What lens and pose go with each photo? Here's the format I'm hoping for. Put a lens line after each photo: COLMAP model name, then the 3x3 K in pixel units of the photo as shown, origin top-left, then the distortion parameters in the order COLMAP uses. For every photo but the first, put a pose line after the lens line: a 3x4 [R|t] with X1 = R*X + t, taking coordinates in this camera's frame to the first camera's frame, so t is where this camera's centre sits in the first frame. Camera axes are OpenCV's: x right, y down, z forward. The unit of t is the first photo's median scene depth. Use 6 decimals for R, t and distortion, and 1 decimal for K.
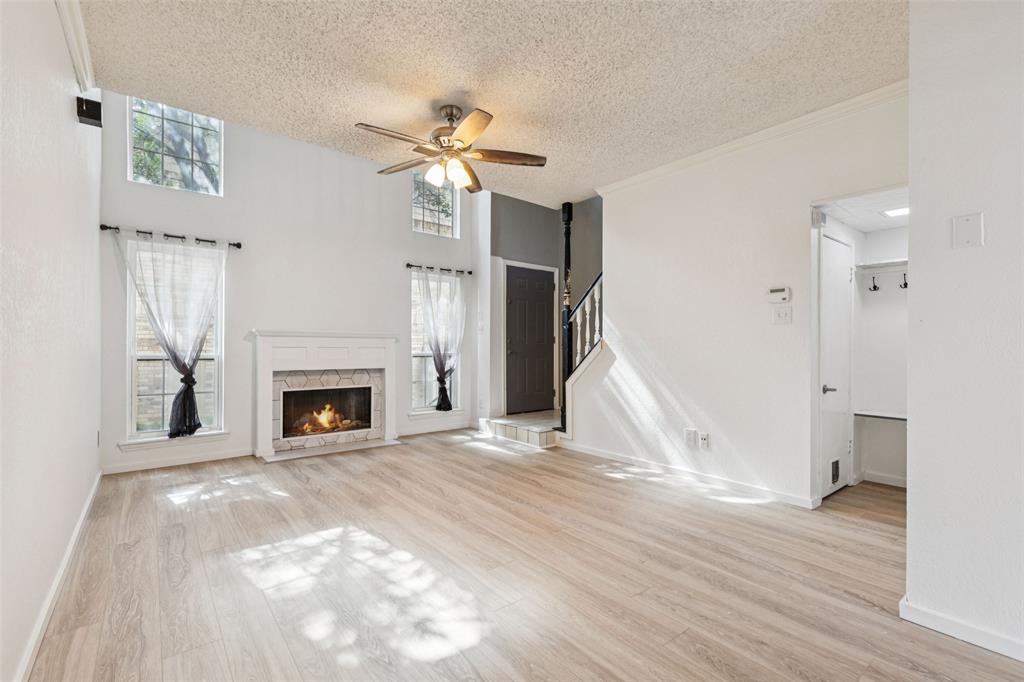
lens RADIAL K [[463.3, 0, 513.9], [0, 463.3, 347.0], [0, 0, 1]] dist [0.021741, -0.007807]
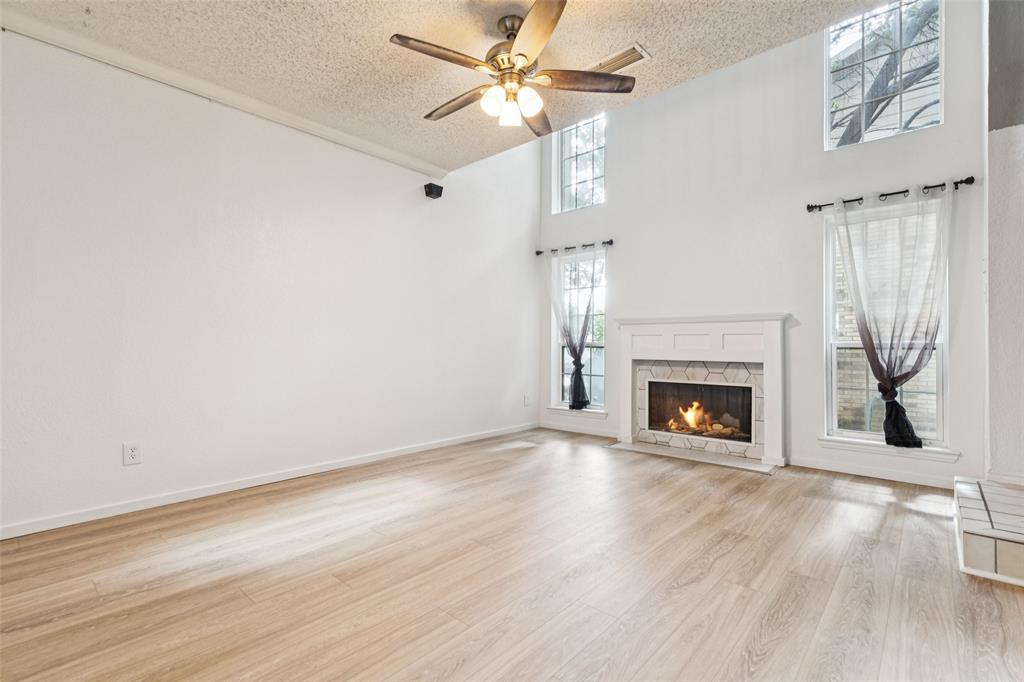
lens RADIAL K [[463.7, 0, 512.0], [0, 463.7, 341.0], [0, 0, 1]] dist [0.004899, 0.000450]
pose [[0.167644, -0.012340, -0.985770, 0.429077], [-0.002959, 0.999911, -0.013020, 0.026963], [0.985843, 0.005100, 0.167593, 0.588272]]
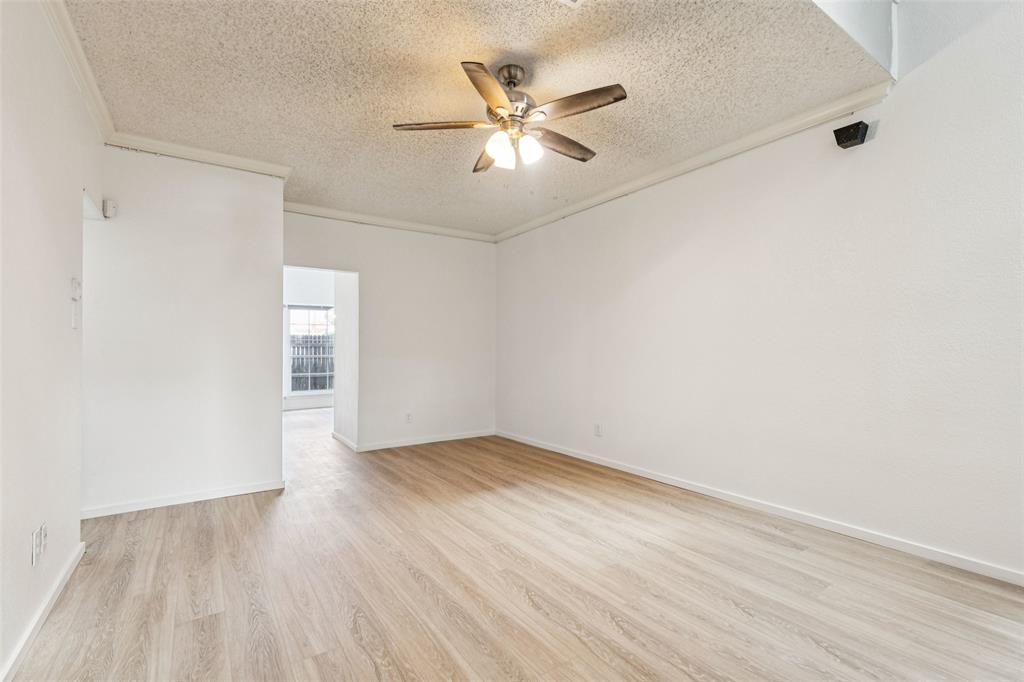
lens RADIAL K [[463.3, 0, 513.9], [0, 463.3, 347.0], [0, 0, 1]] dist [0.021741, -0.007807]
pose [[-0.997525, 0.001363, 0.070300, -0.134450], [0.001240, 0.999998, -0.001797, -0.013796], [-0.070303, -0.001705, -0.997524, 1.233754]]
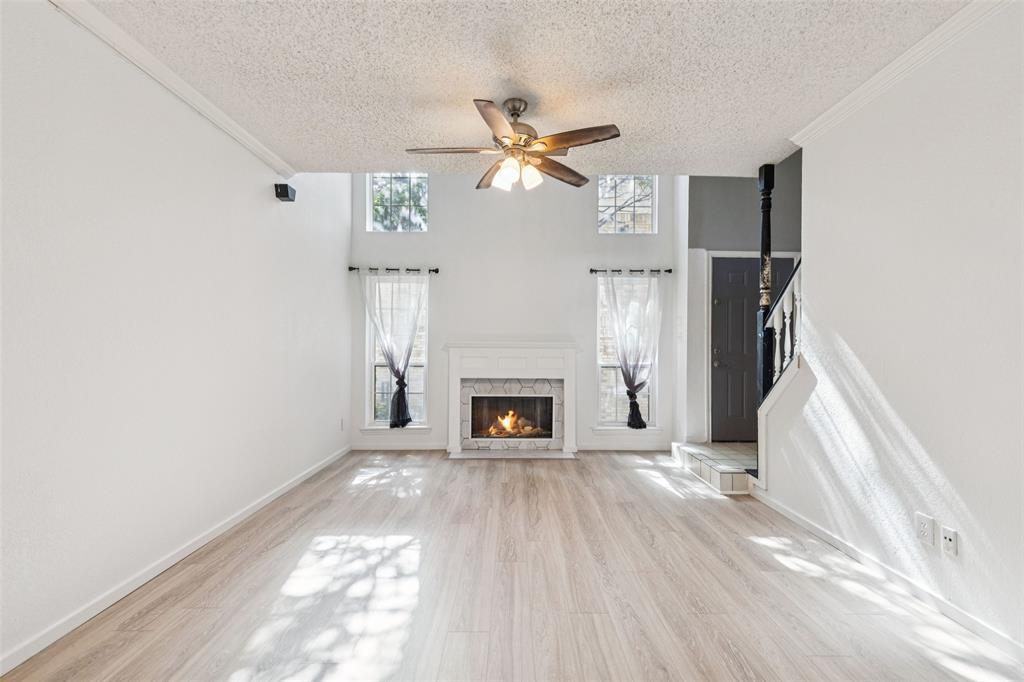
lens RADIAL K [[463.3, 0, 513.9], [0, 463.3, 347.0], [0, 0, 1]] dist [0.021741, -0.007807]
pose [[0.788078, 0.002624, -0.615570, 0.283963], [-0.003073, 0.999995, 0.000329, -0.025054], [0.615568, 0.001632, 0.788082, 0.194115]]
